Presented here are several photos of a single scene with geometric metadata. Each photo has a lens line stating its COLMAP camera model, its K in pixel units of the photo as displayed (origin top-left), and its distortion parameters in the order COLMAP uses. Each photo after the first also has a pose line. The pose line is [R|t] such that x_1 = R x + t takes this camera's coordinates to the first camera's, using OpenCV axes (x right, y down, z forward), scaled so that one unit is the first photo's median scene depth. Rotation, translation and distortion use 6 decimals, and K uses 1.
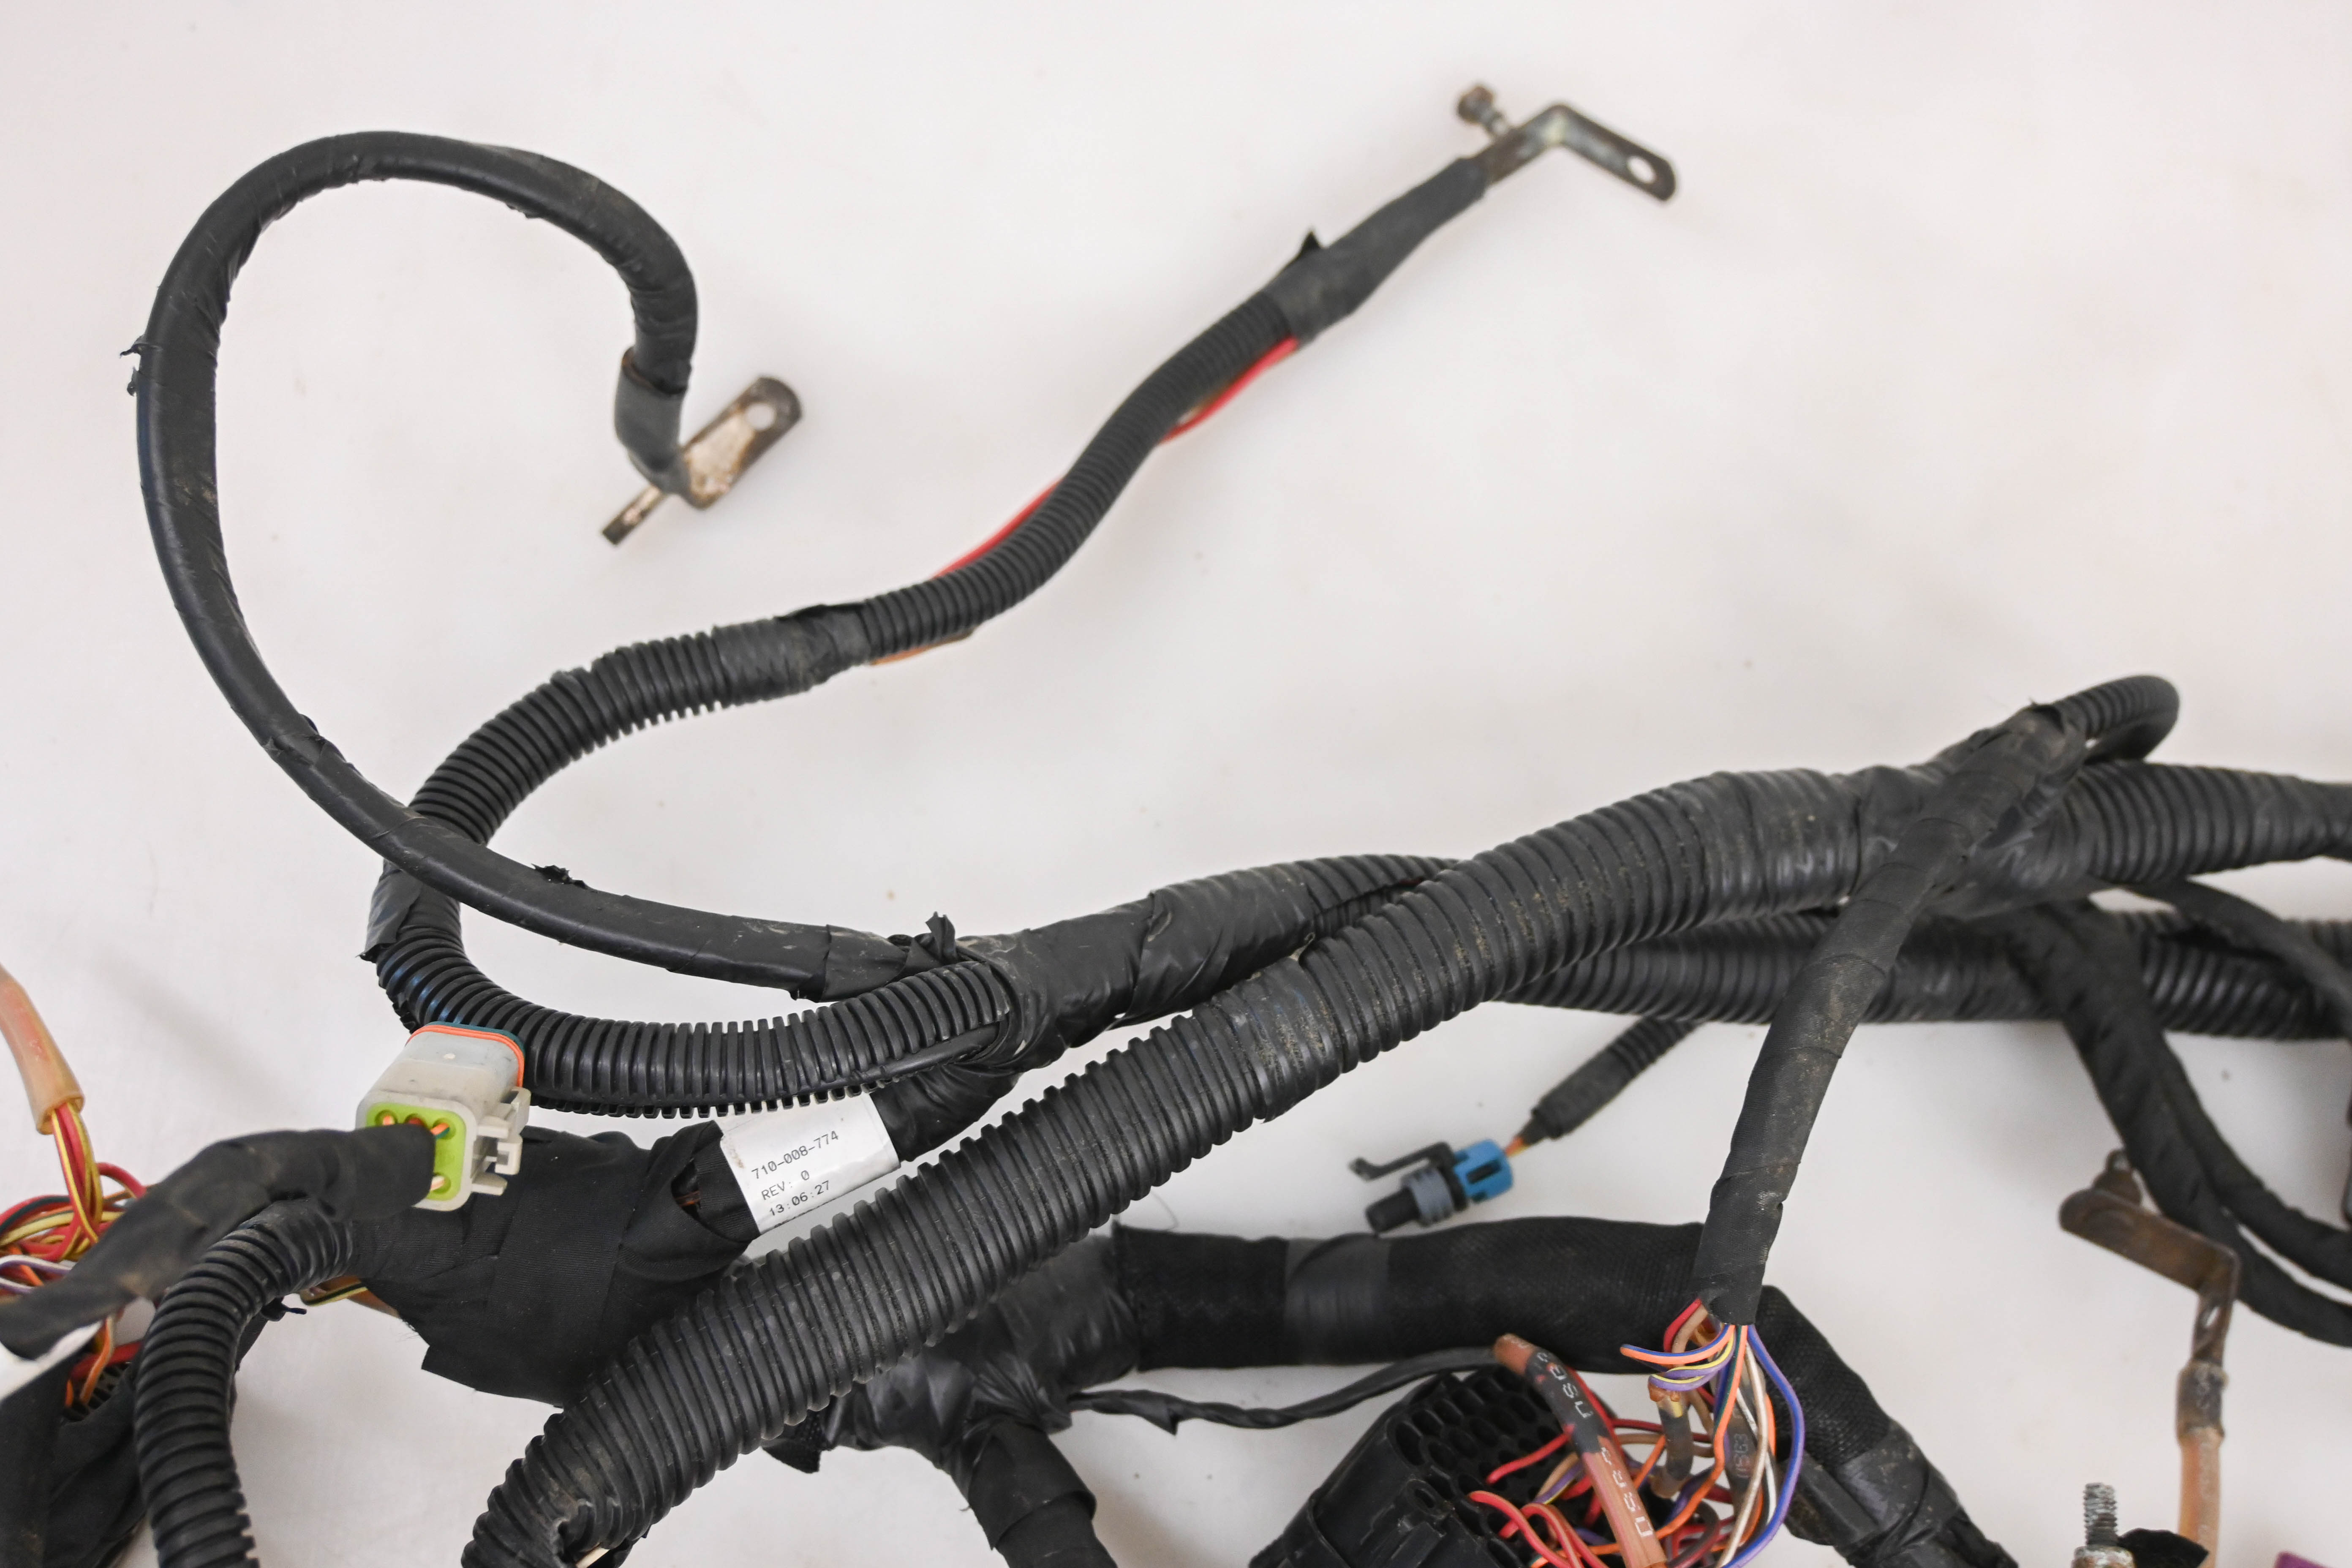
lens RADIAL K [[2551.3, 0, 1176.0], [0, 2551.3, 784.0], [0, 0, 1]] dist [0.011805, 0.000847]
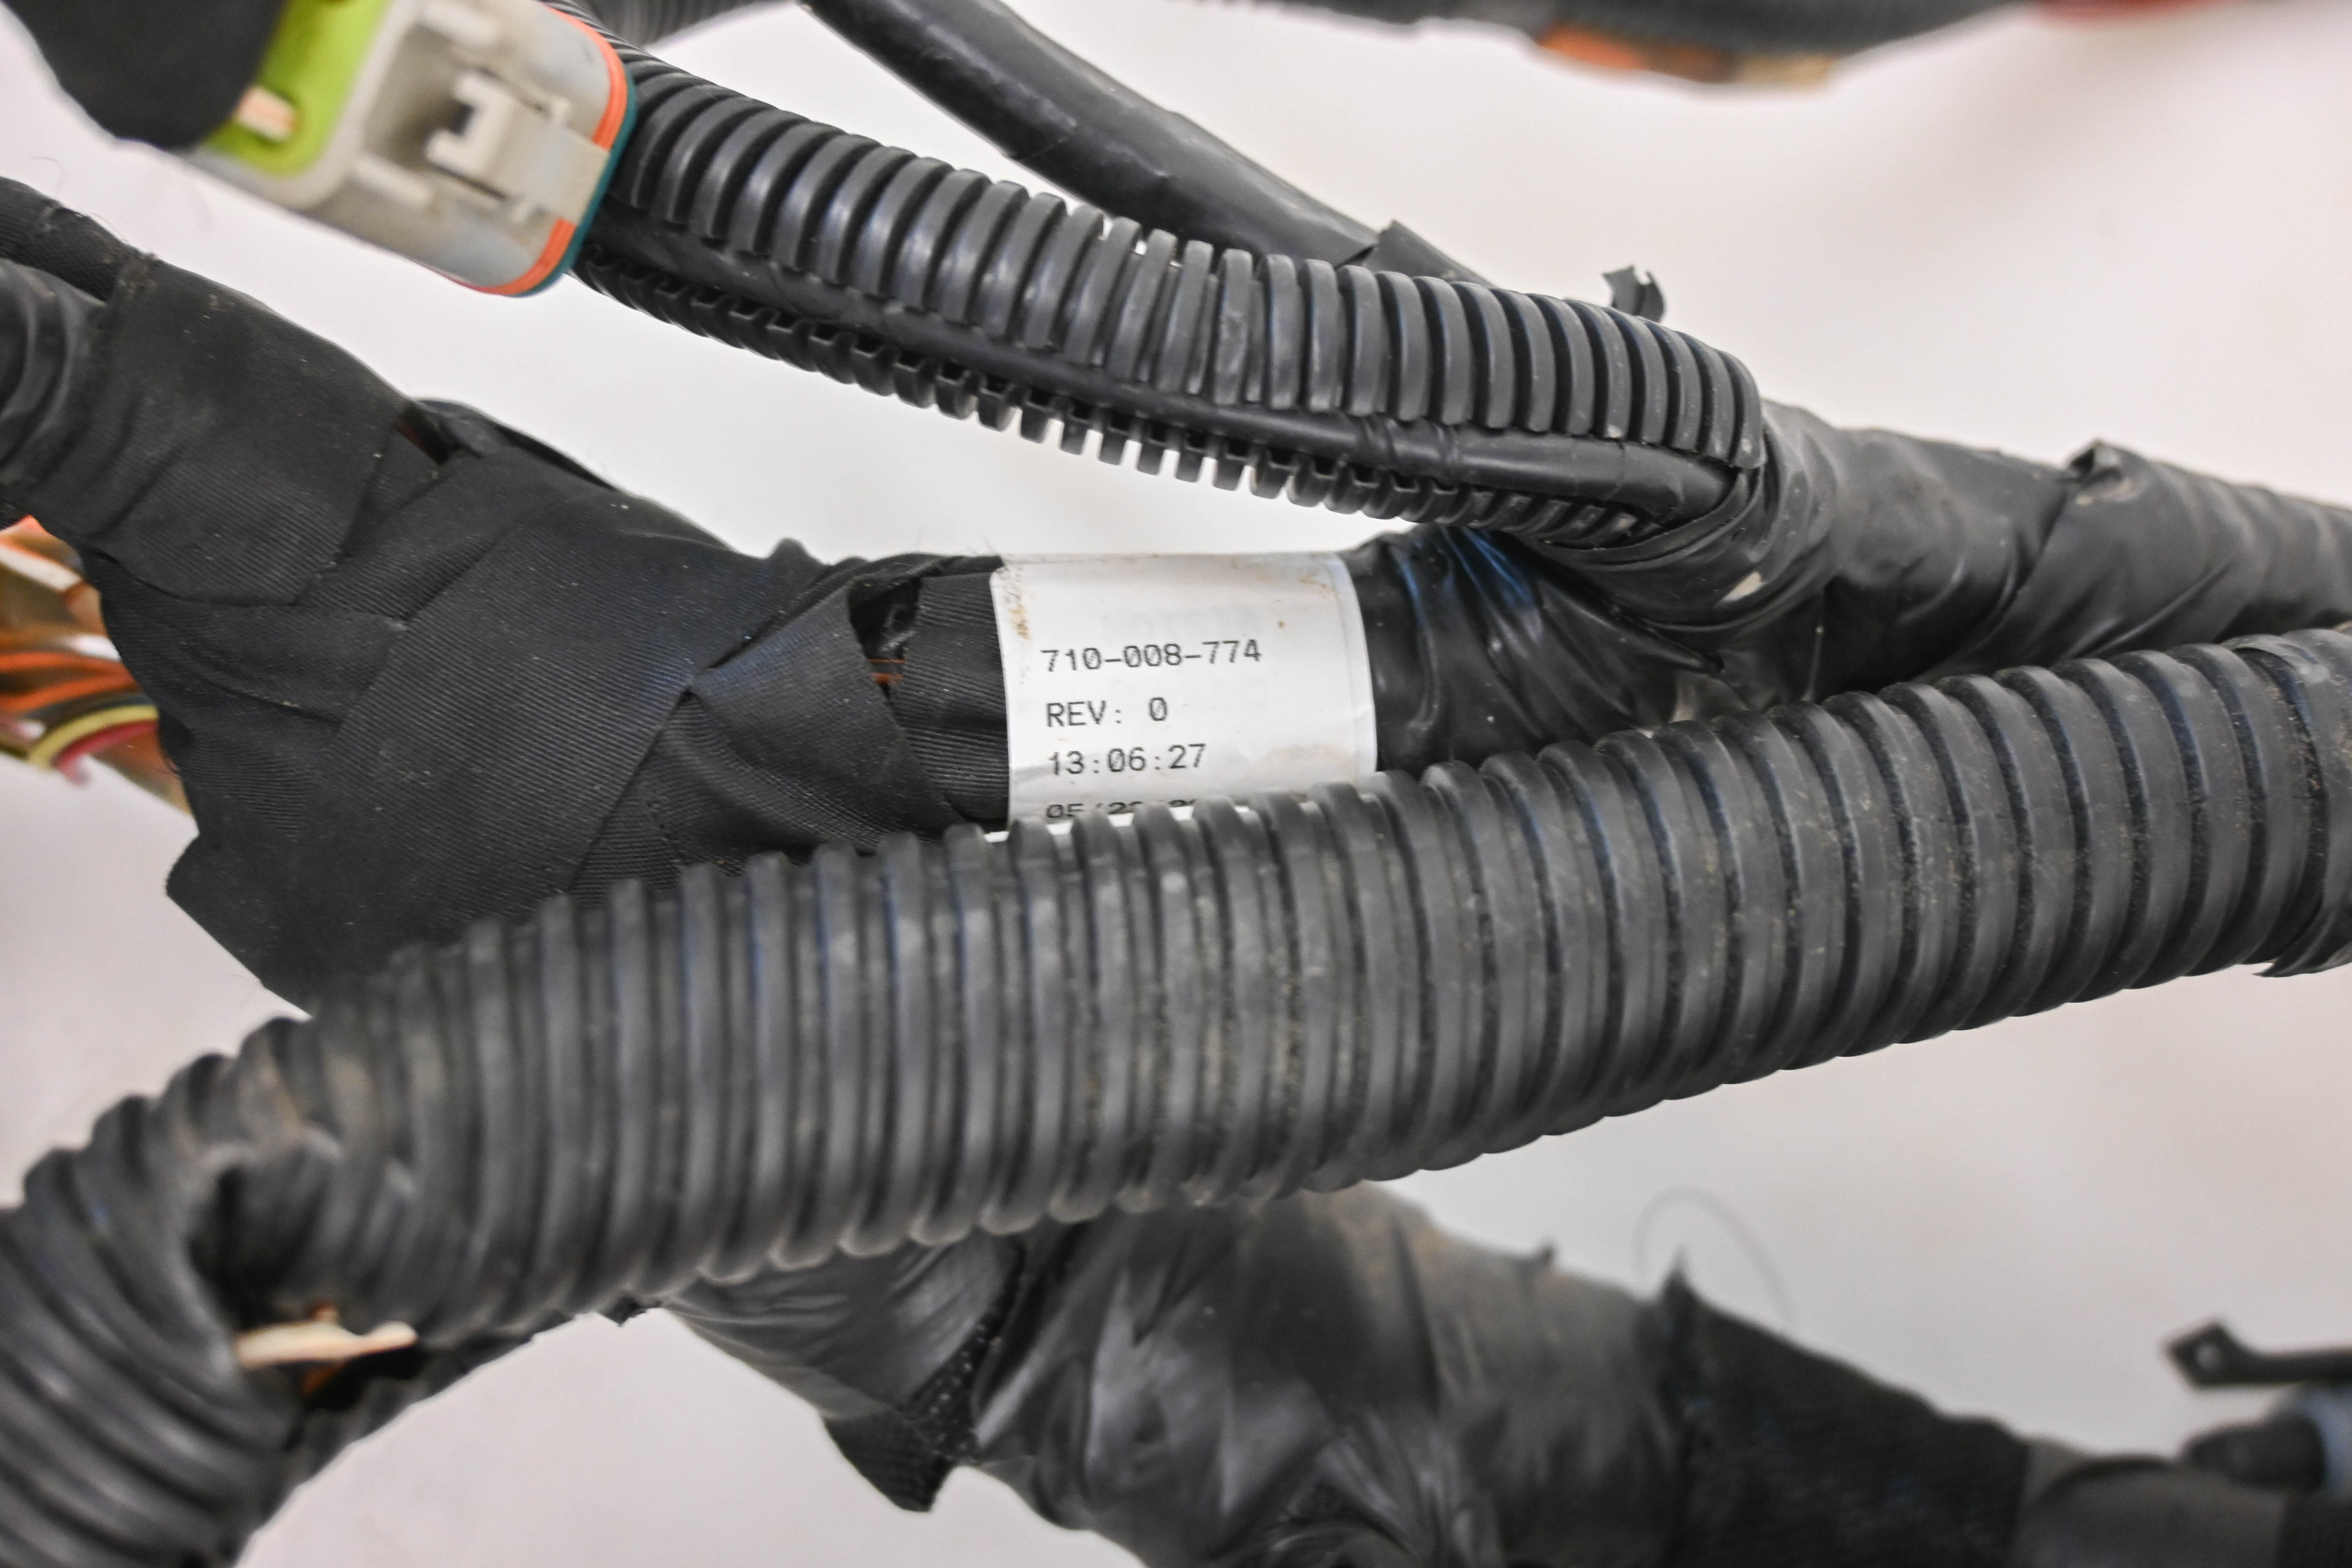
lens RADIAL K [[2551.3, 0, 1176.0], [0, 2551.3, 784.0], [0, 0, 1]] dist [0.011805, 0.000847]
pose [[0.943306, 0.290851, -0.159938, -0.074568], [-0.317960, 0.930096, -0.183911, 0.243437], [0.095267, 0.224338, 0.969844, 0.614342]]
